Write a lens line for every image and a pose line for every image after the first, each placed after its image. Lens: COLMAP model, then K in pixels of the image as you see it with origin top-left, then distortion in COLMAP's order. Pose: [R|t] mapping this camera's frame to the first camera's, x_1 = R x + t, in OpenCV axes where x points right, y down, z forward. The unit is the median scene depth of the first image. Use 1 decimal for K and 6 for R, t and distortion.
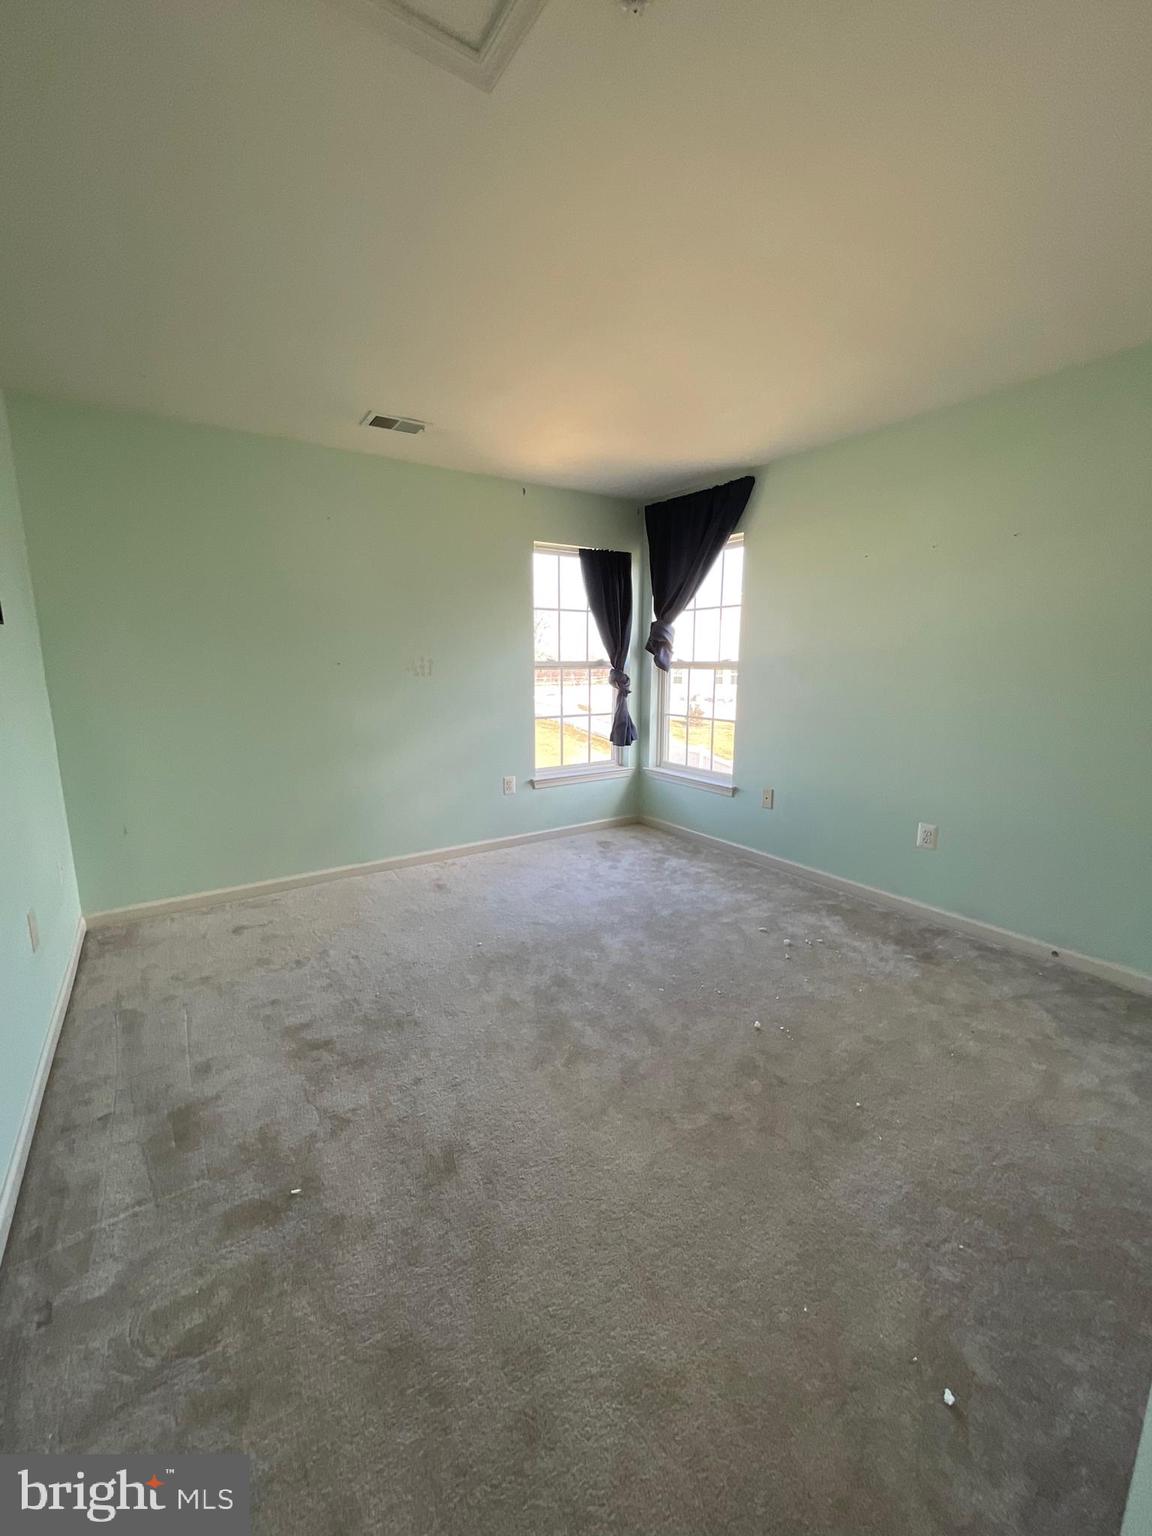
lens RADIAL K [[617.3, 0, 576.0], [0, 617.3, 768.0], [0, 0, 1]] dist [0.001940, -0.000056]
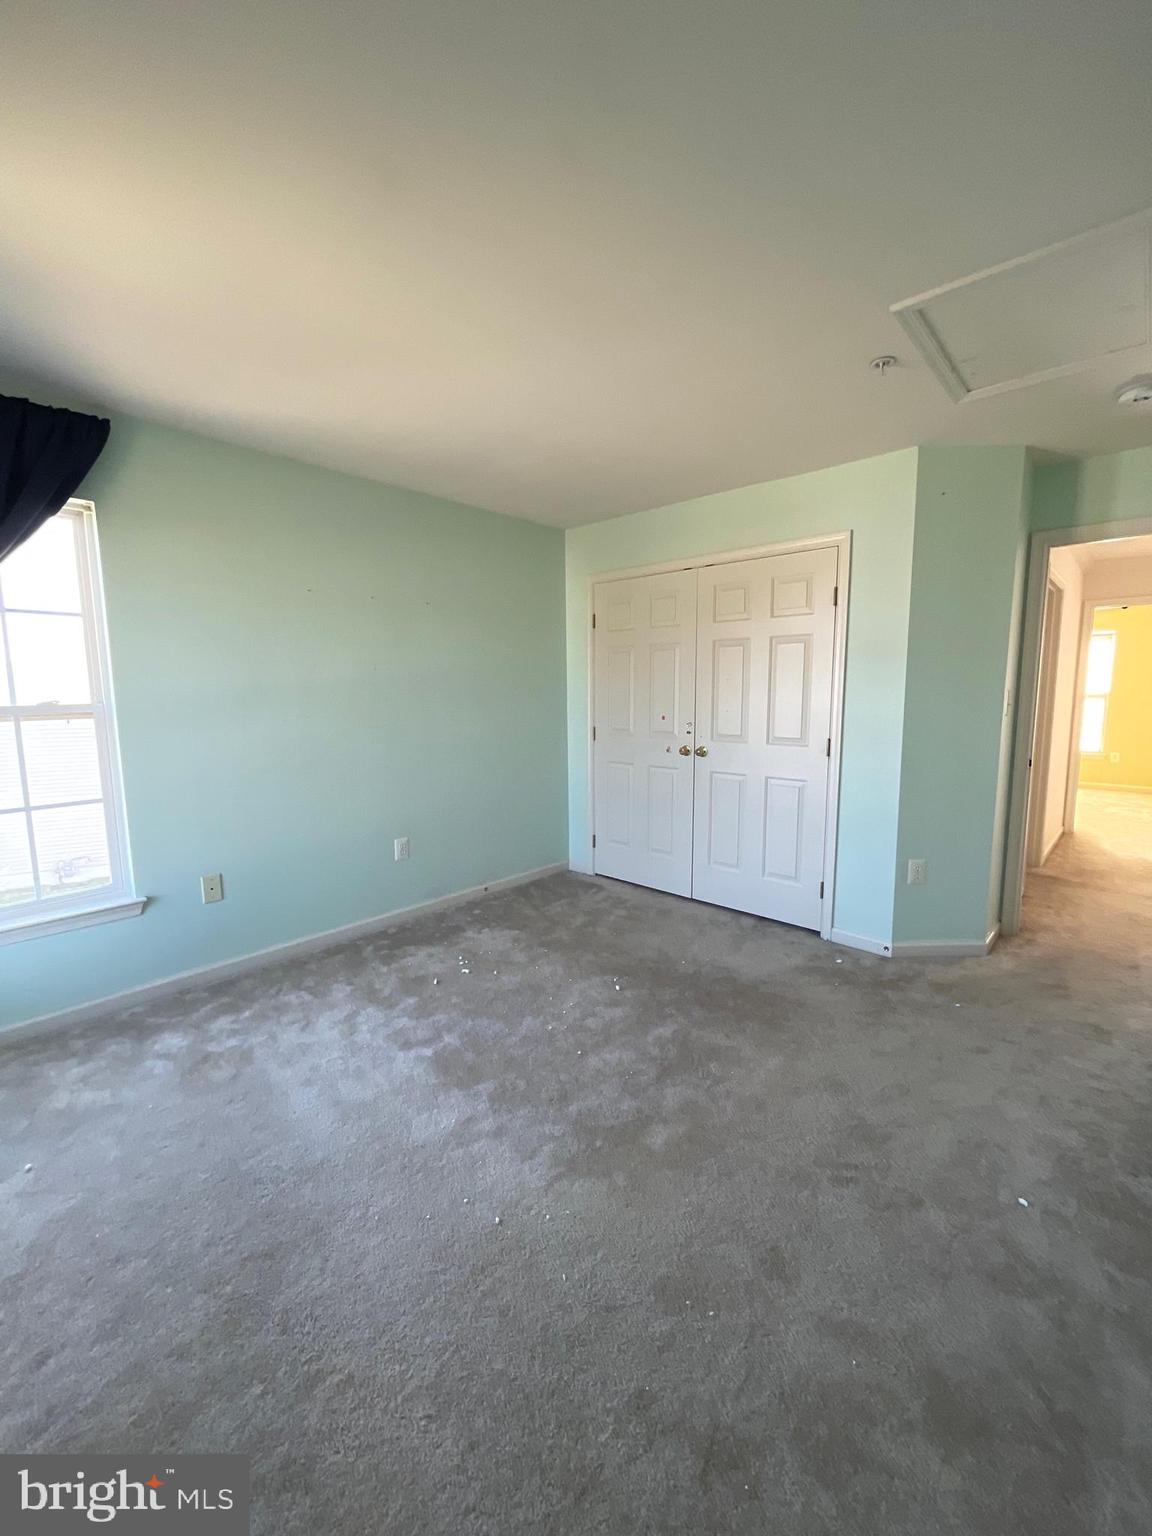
lens RADIAL K [[617.3, 0, 576.0], [0, 617.3, 768.0], [0, 0, 1]] dist [0.001940, -0.000056]
pose [[-0.223921, -0.116030, 0.967676, -0.563252], [0.183122, 0.970195, 0.158706, -0.149695], [-0.957249, 0.212741, -0.196000, 0.839413]]
